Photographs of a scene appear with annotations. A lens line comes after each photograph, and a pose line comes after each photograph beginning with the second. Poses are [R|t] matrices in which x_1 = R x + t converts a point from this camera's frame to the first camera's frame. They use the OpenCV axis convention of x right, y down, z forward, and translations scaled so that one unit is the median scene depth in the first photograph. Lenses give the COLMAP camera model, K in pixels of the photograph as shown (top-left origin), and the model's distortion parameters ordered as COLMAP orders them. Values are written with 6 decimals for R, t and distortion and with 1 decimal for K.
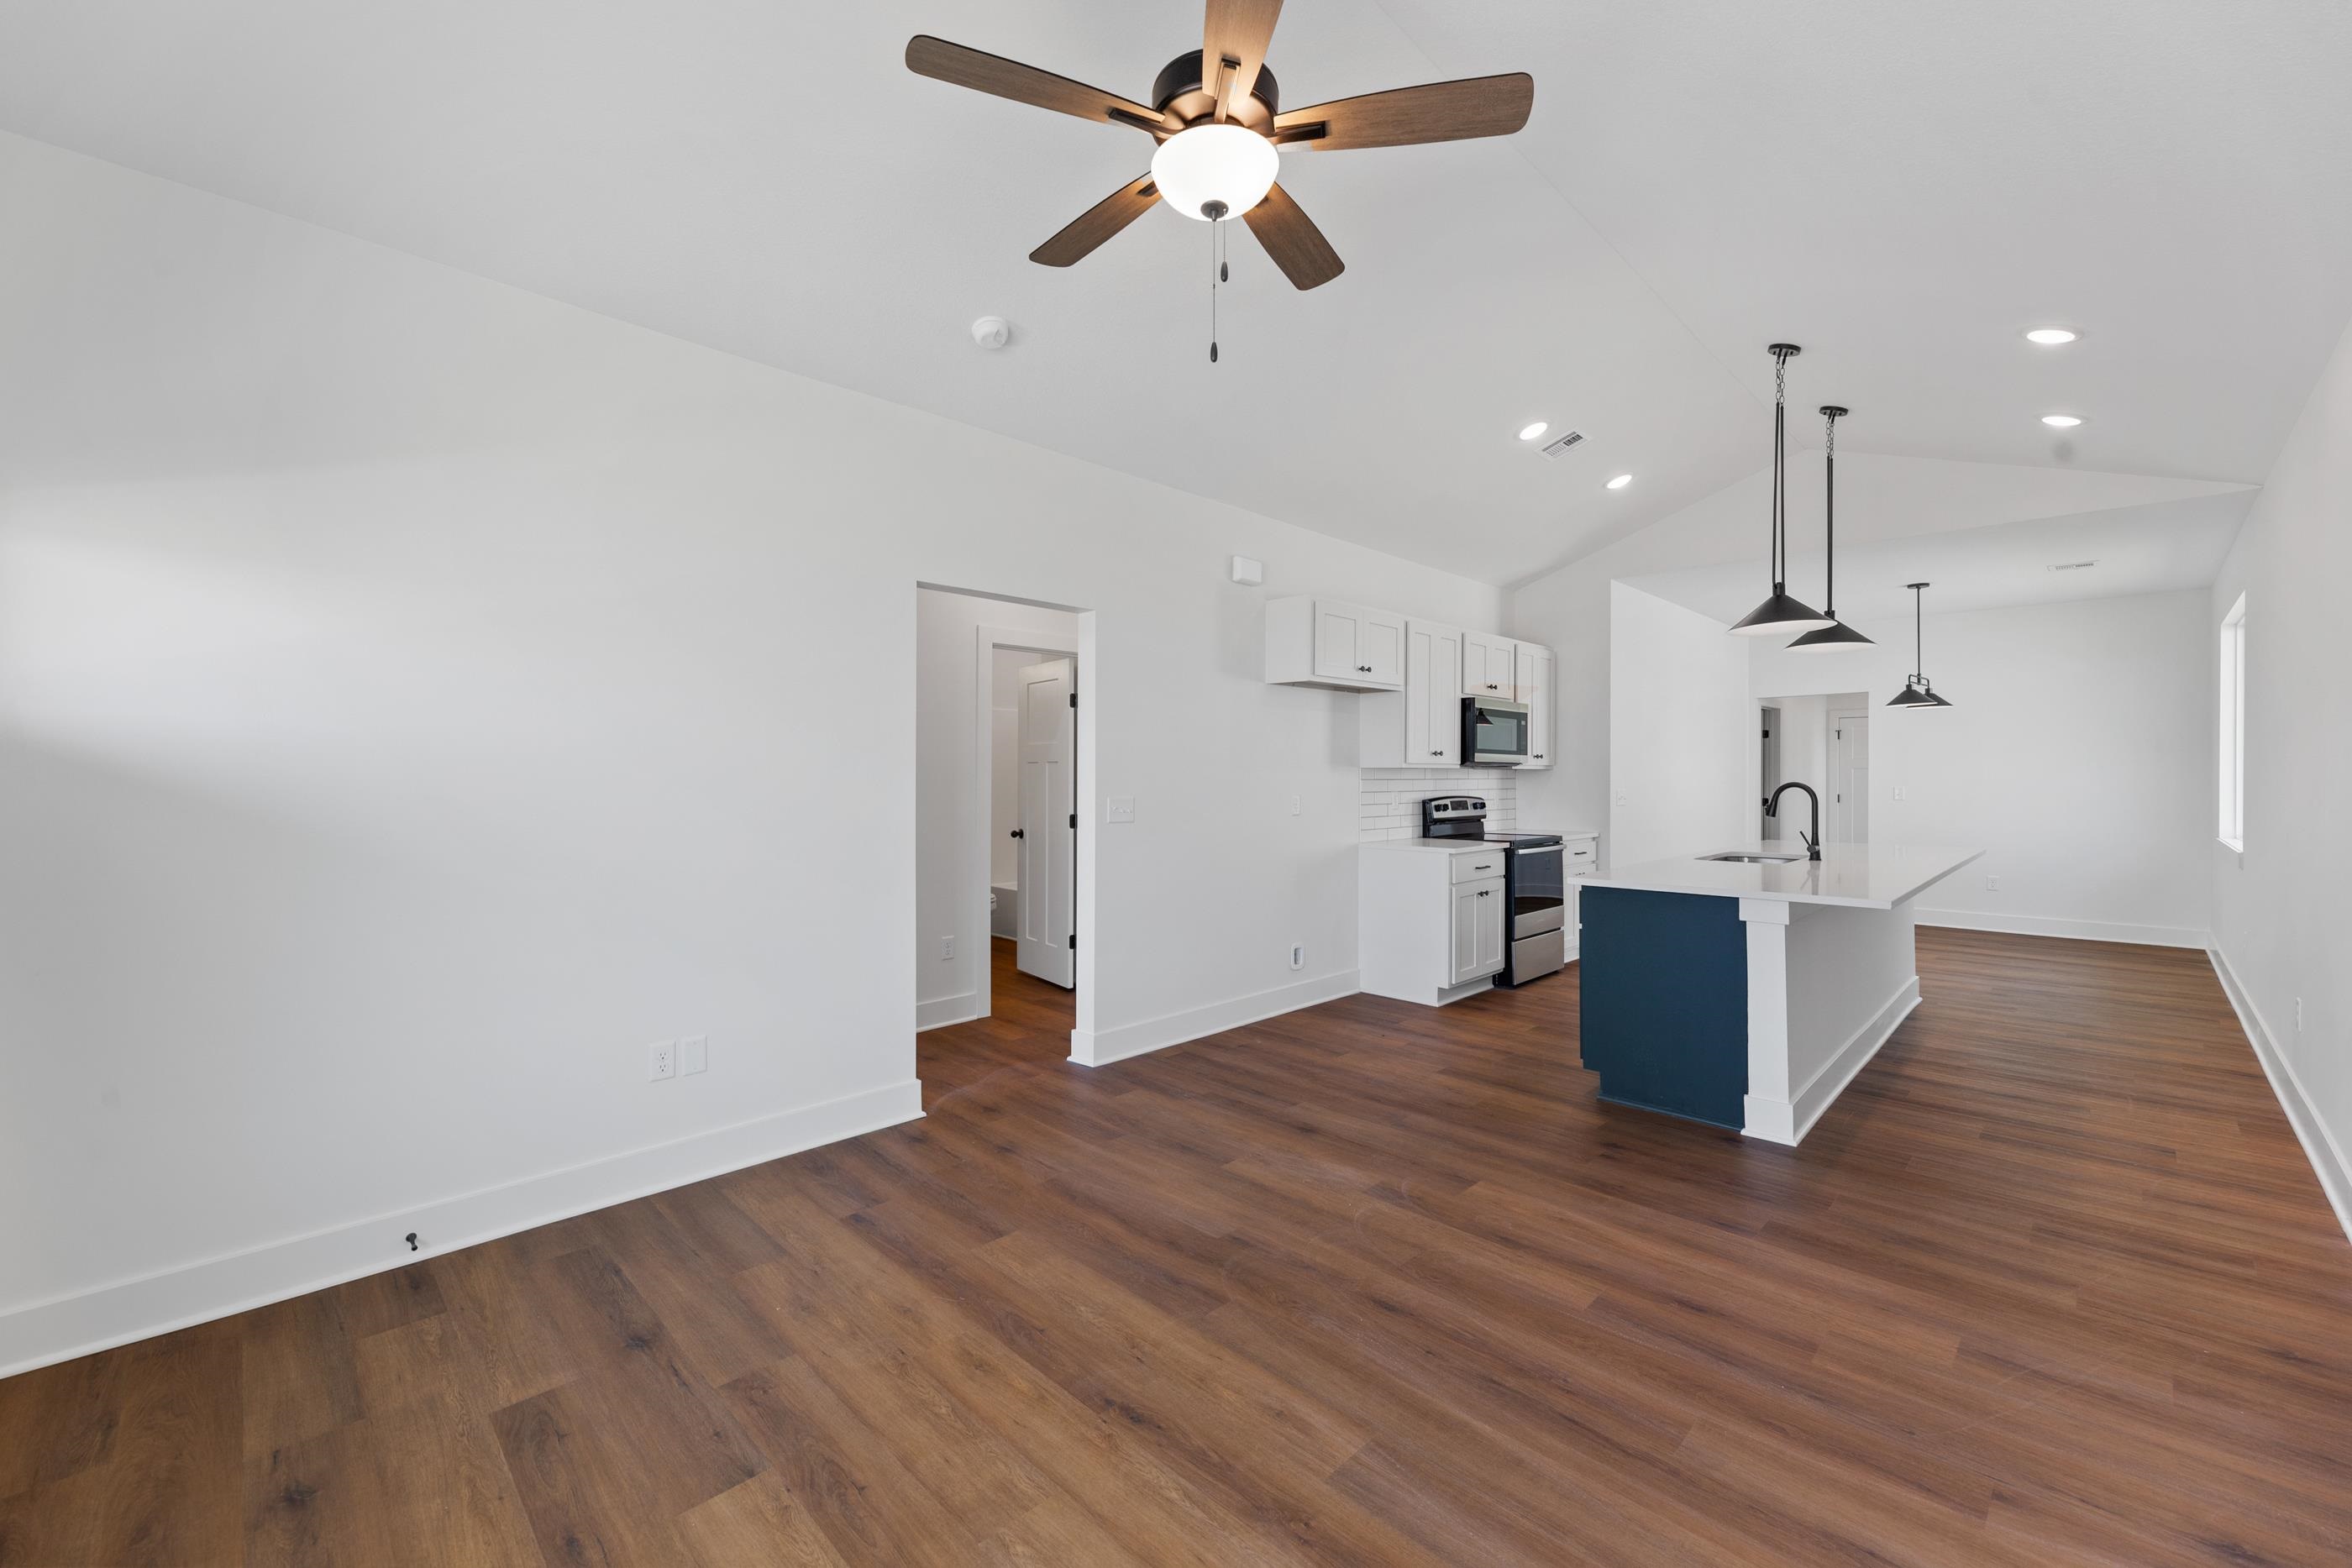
lens RADIAL K [[938.2, 0, 1169.1], [0, 938.2, 772.7], [0, 0, 1]] dist [-0.001830, -0.000319]
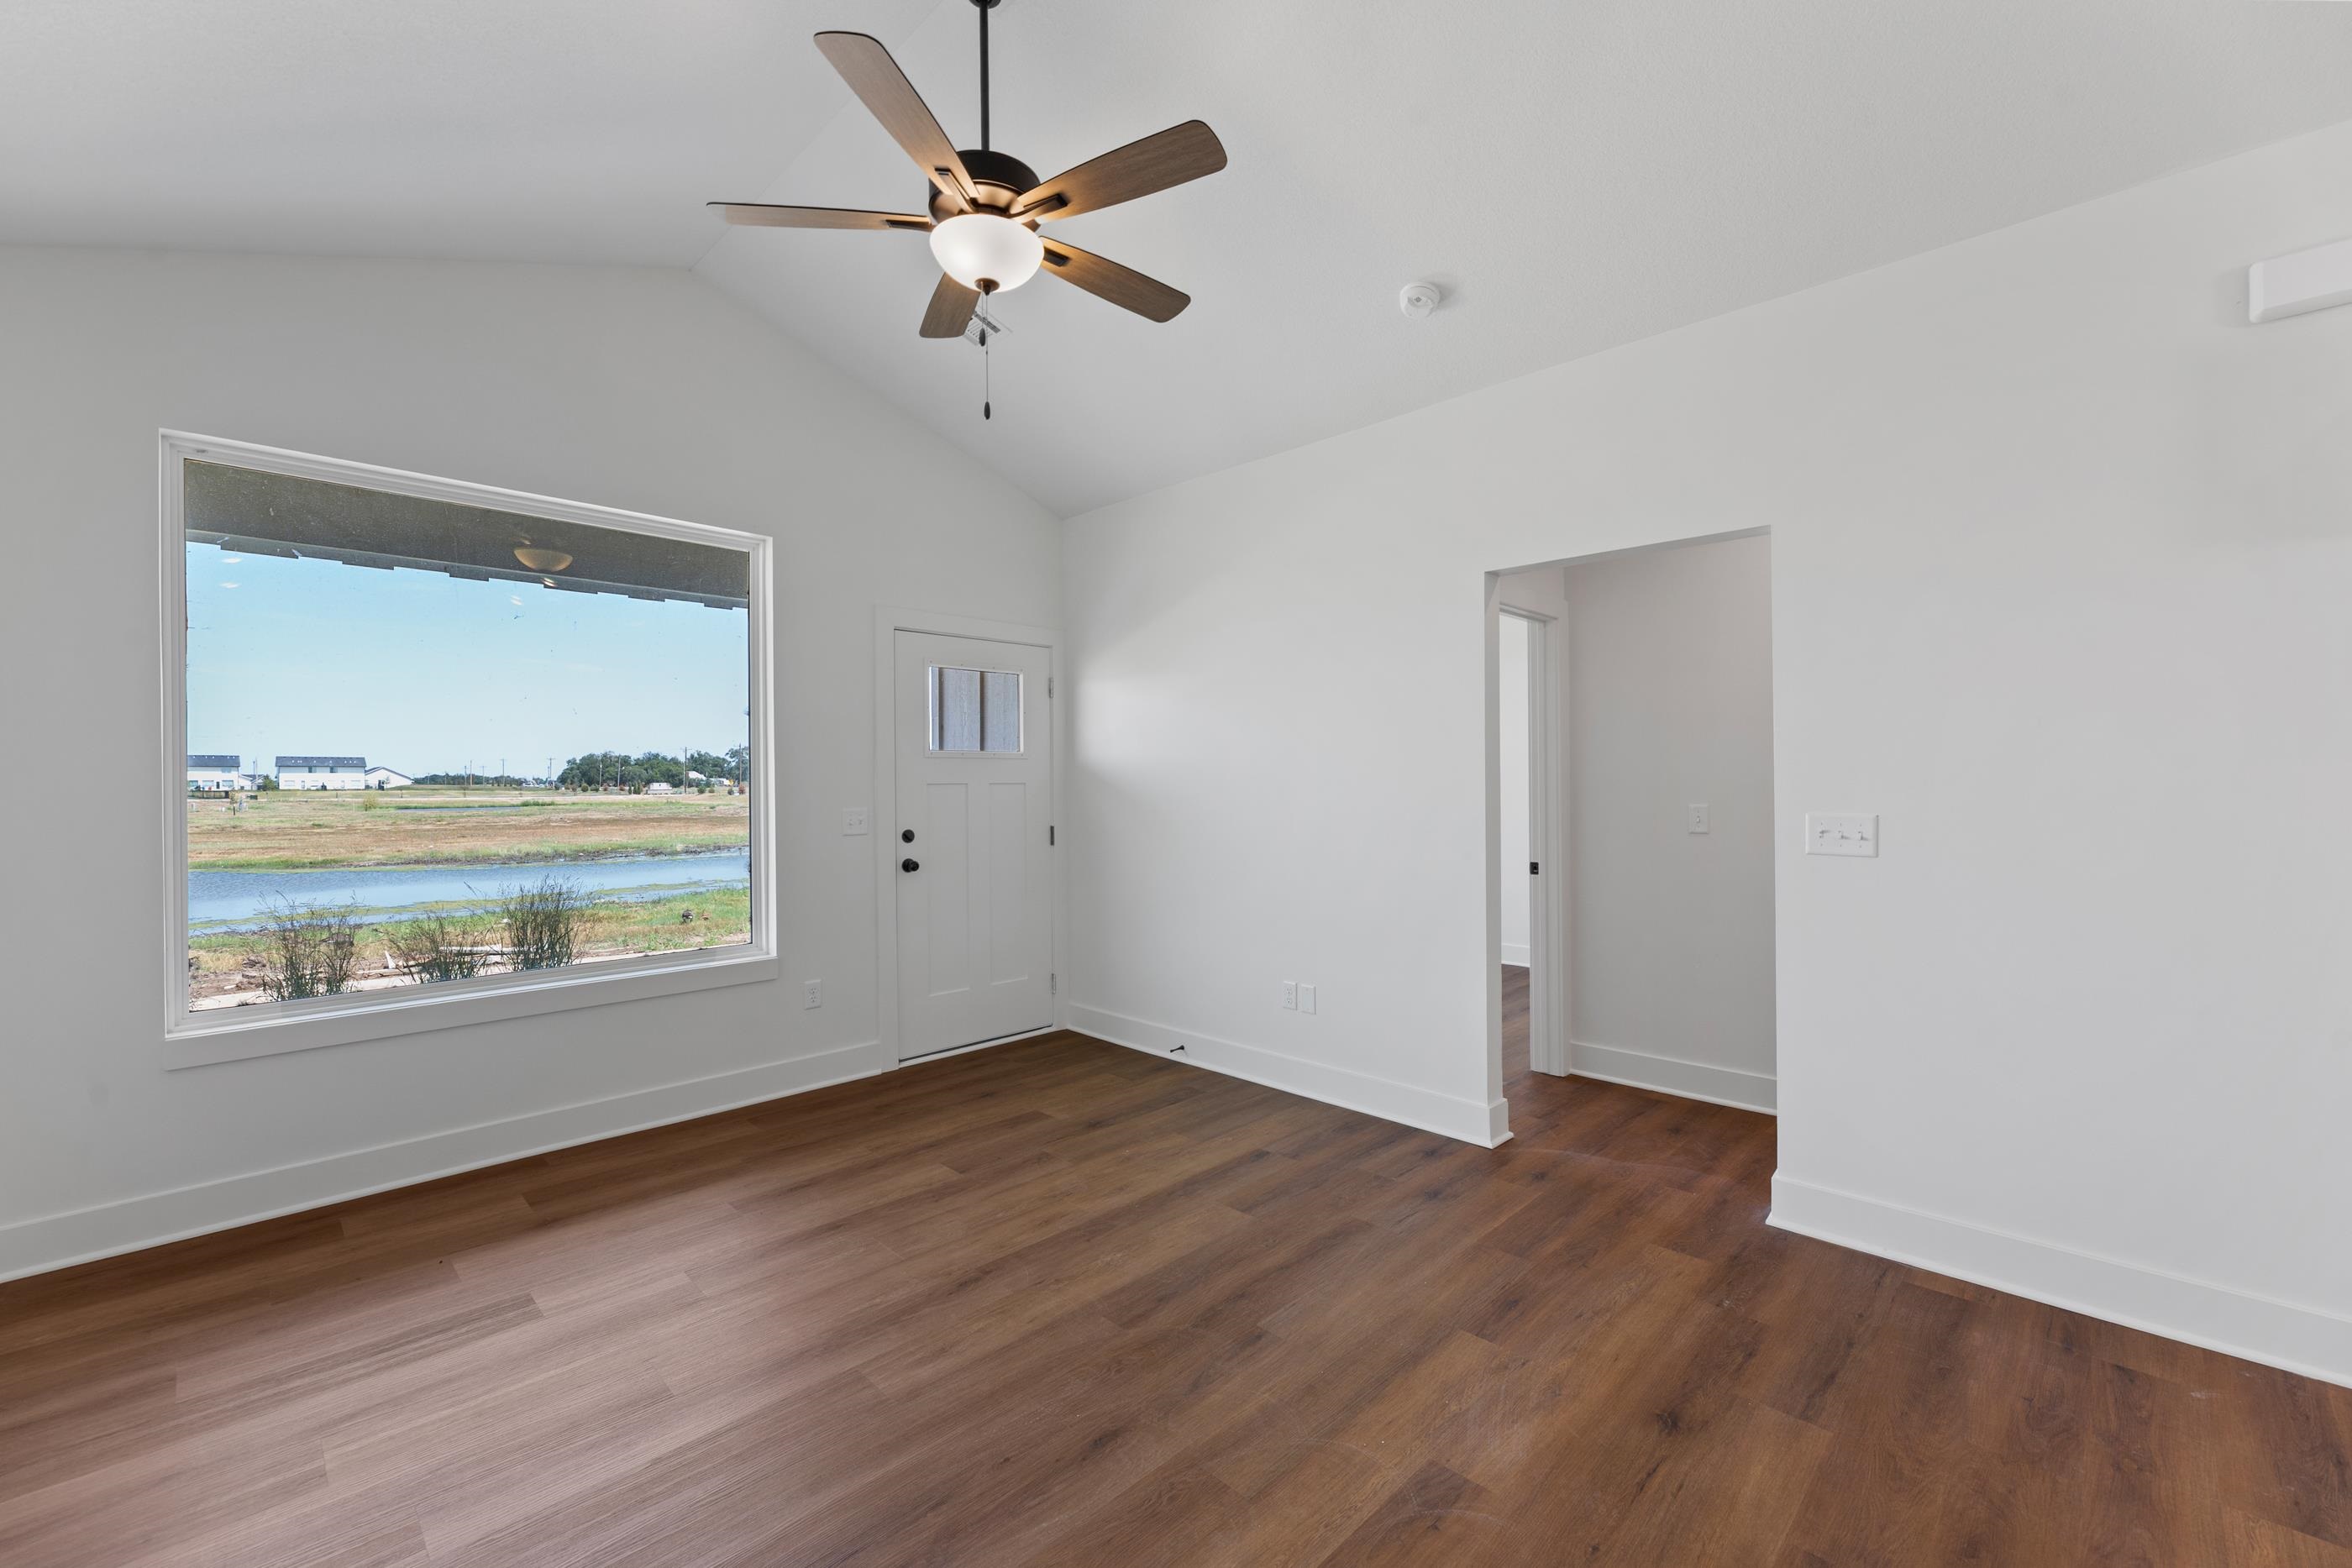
lens RADIAL K [[967.6, 0, 1176.0], [0, 967.6, 784.0], [0, 0, 1]] dist [-0.001989, -0.000171]
pose [[0.008720, 0.001976, -0.999960, 0.996947], [0.008242, 0.999964, 0.002048, 0.006321], [0.999928, -0.008260, 0.008704, 0.997117]]
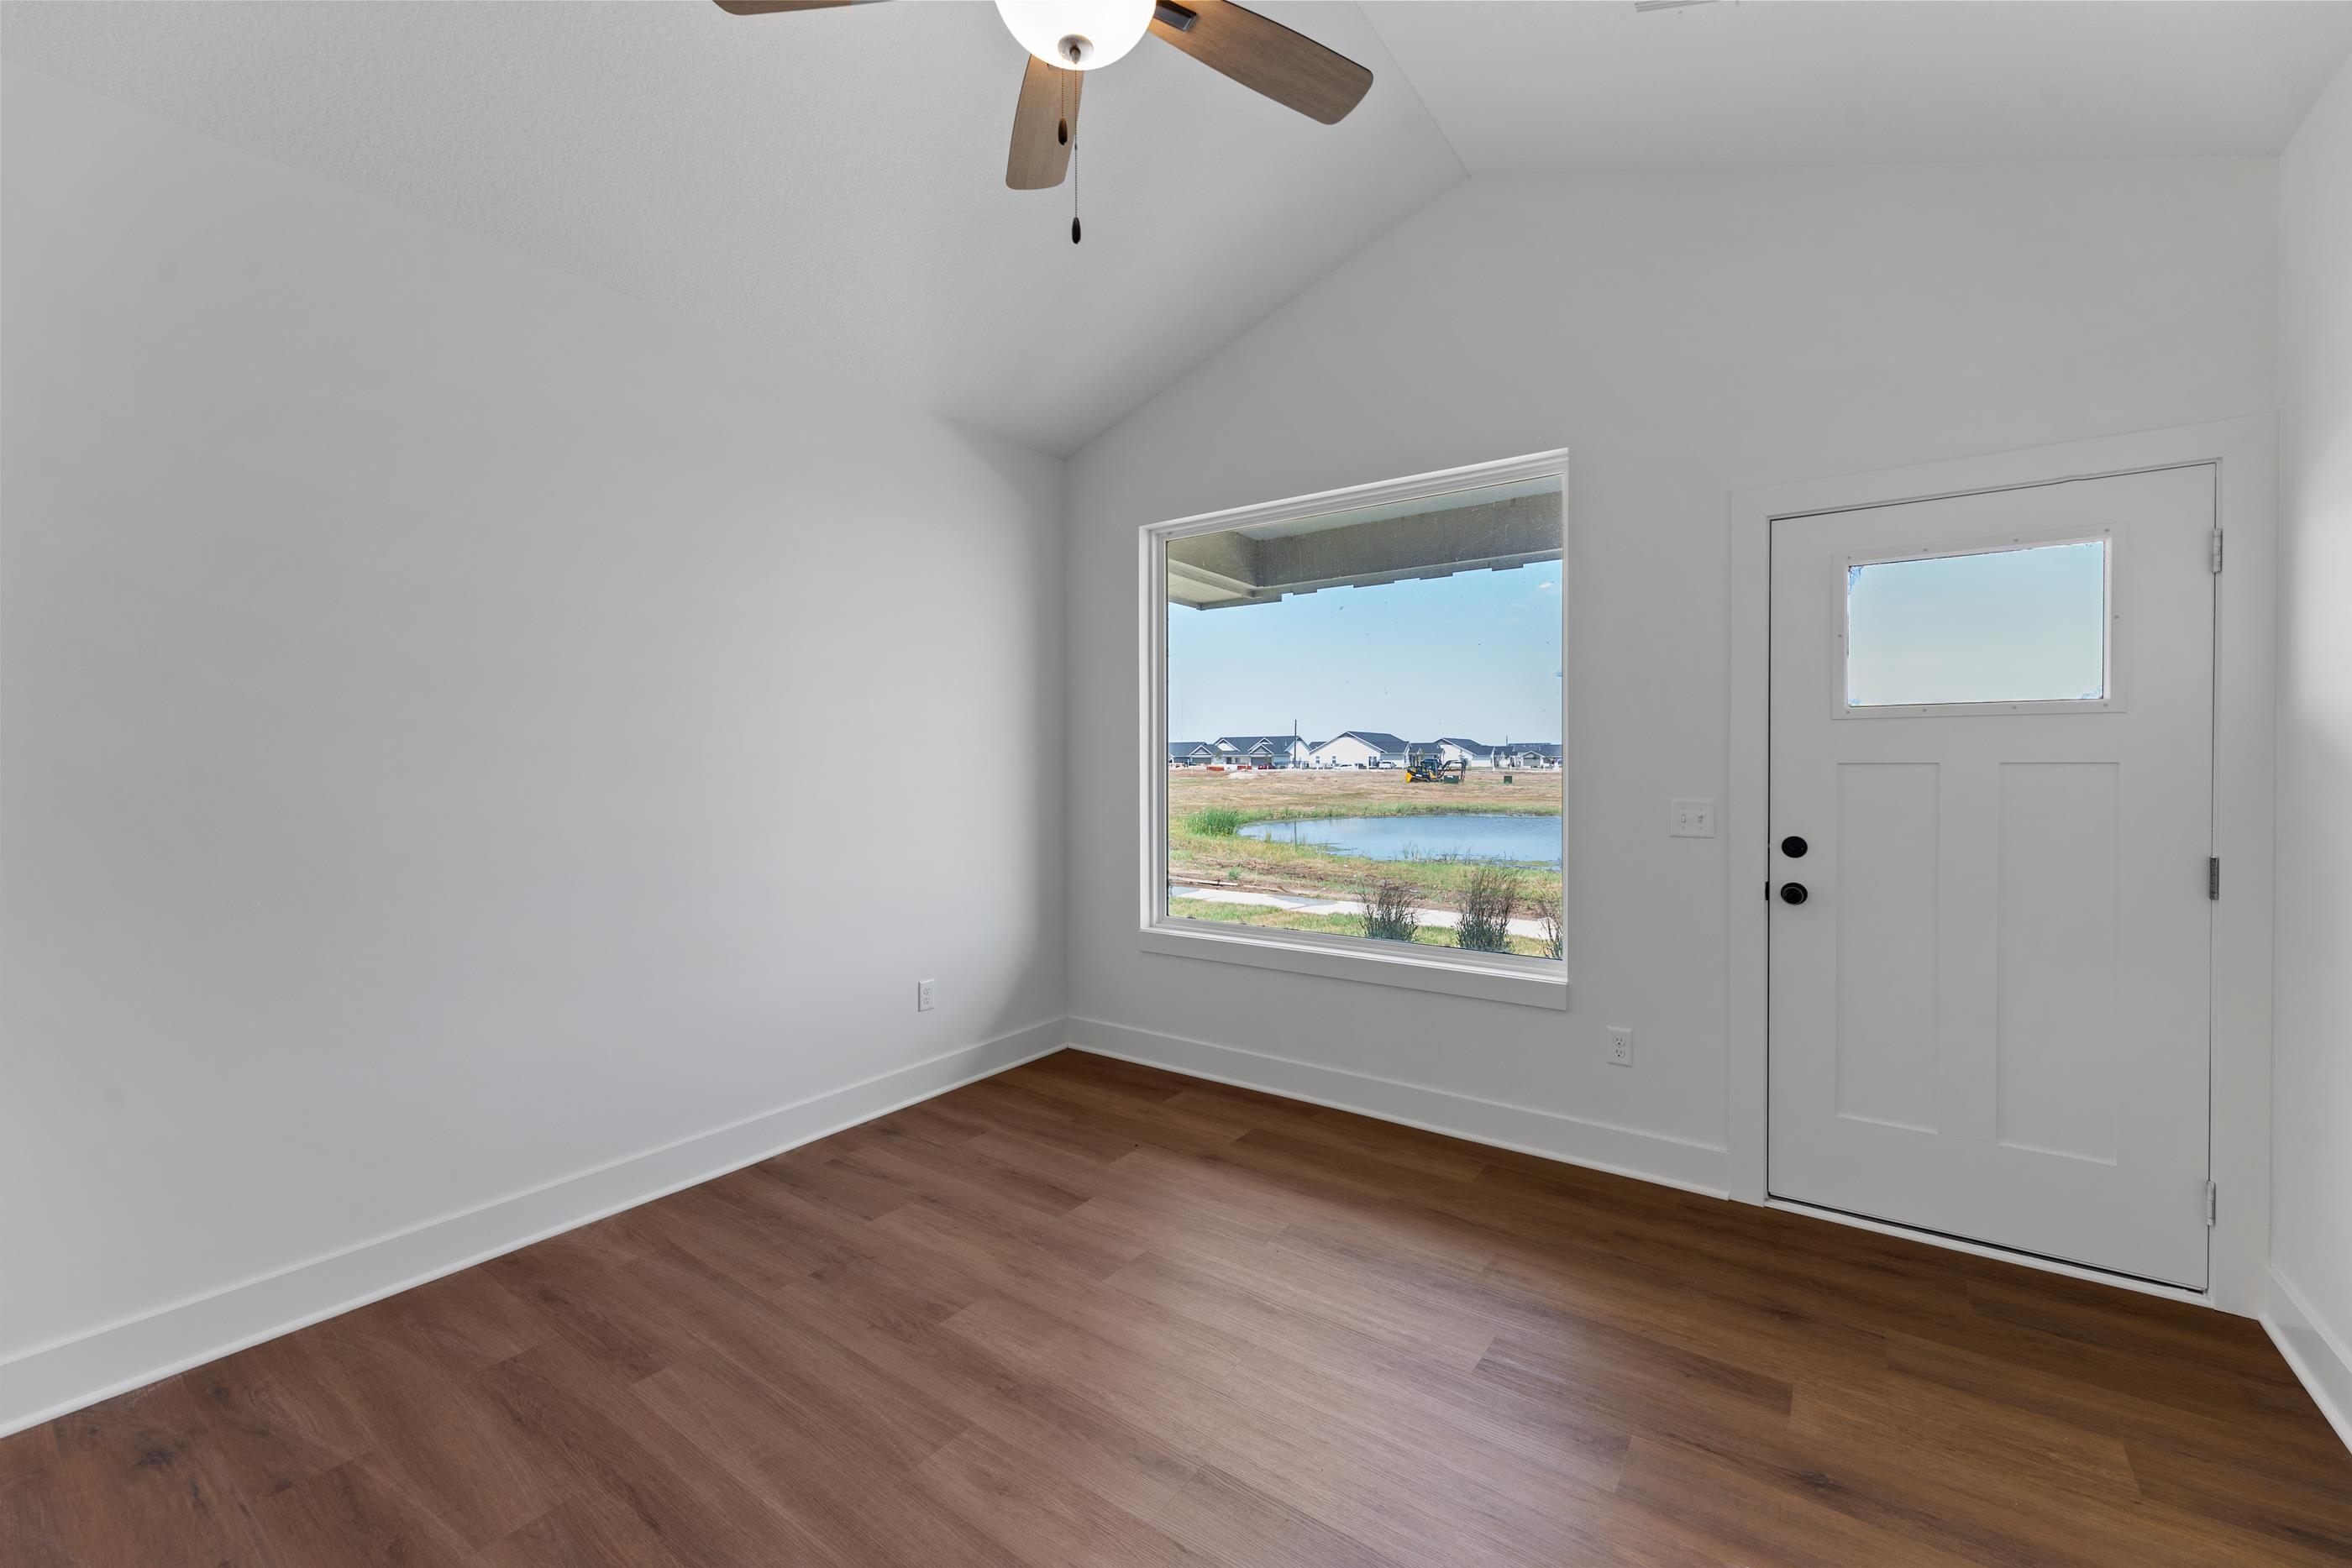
lens RADIAL K [[938.2, 0, 1169.1], [0, 938.2, 772.7], [0, 0, 1]] dist [-0.001830, -0.000319]
pose [[-0.986699, 0.003462, -0.162521, 0.082572], [0.002870, 0.999988, 0.003876, 0.010723], [0.162532, 0.003358, -0.986698, 1.474631]]
